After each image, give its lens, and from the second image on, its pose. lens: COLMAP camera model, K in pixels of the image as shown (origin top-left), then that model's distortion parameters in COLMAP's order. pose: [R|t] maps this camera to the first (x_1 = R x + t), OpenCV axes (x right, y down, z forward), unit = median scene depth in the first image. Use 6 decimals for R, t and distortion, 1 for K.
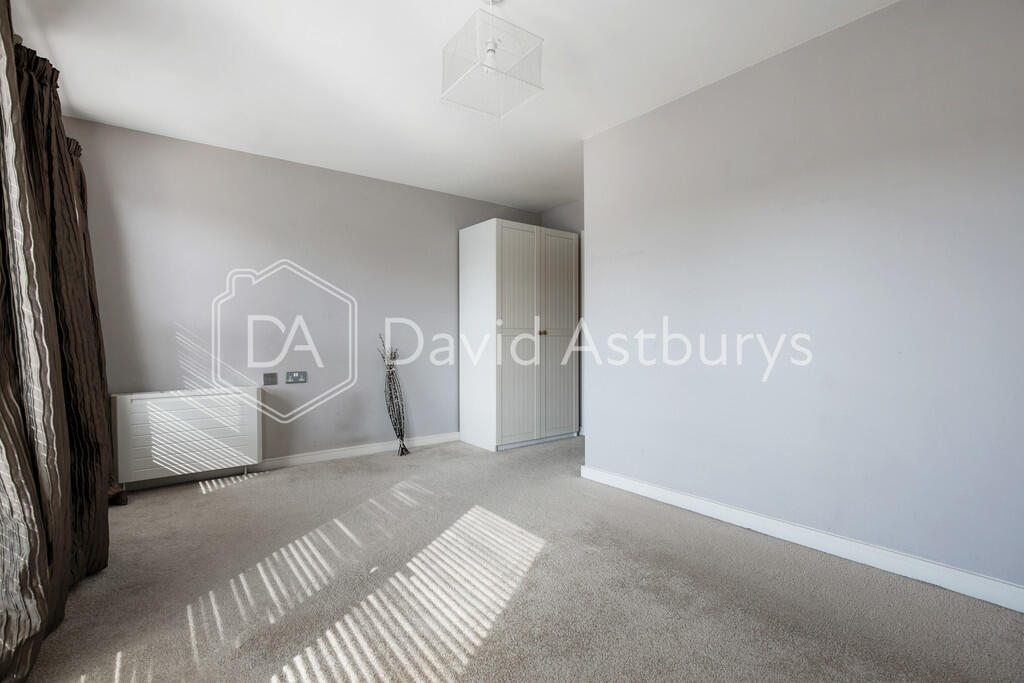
lens RADIAL K [[478.7, 0, 514.4], [0, 478.7, 339.9], [0, 0, 1]] dist [-0.001910, -0.000219]
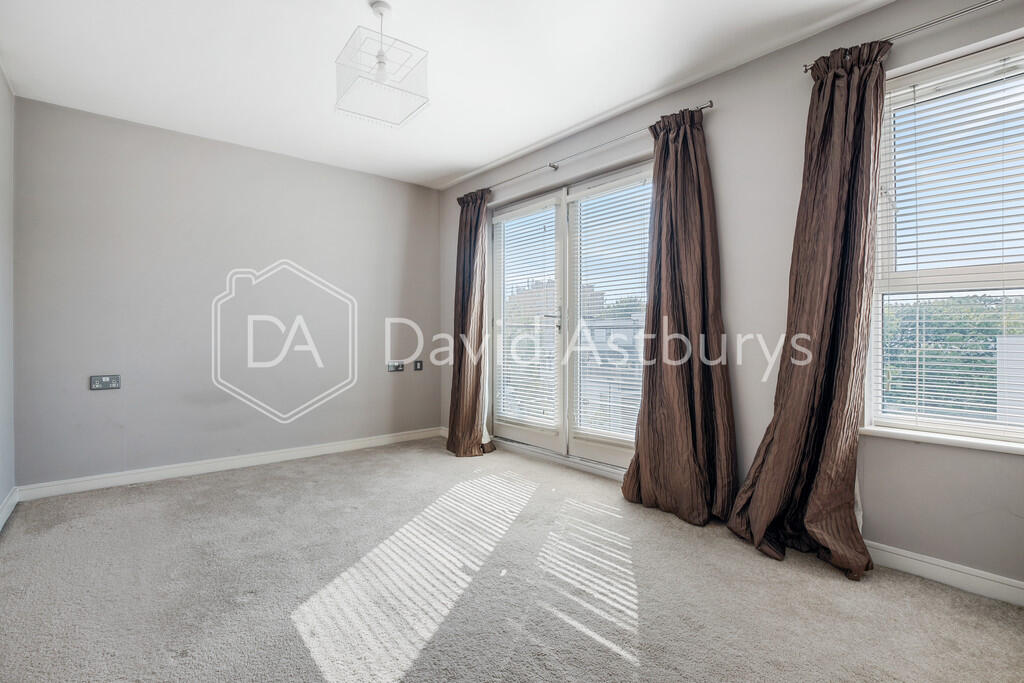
lens RADIAL K [[478.7, 0, 509.4], [0, 478.7, 342.0], [0, 0, 1]] dist [-0.001910, -0.000219]
pose [[-0.999107, -0.001964, -0.042215, -0.266975], [-0.002612, 0.999880, 0.015296, 0.006470], [0.042180, 0.015393, -0.998991, 1.974264]]
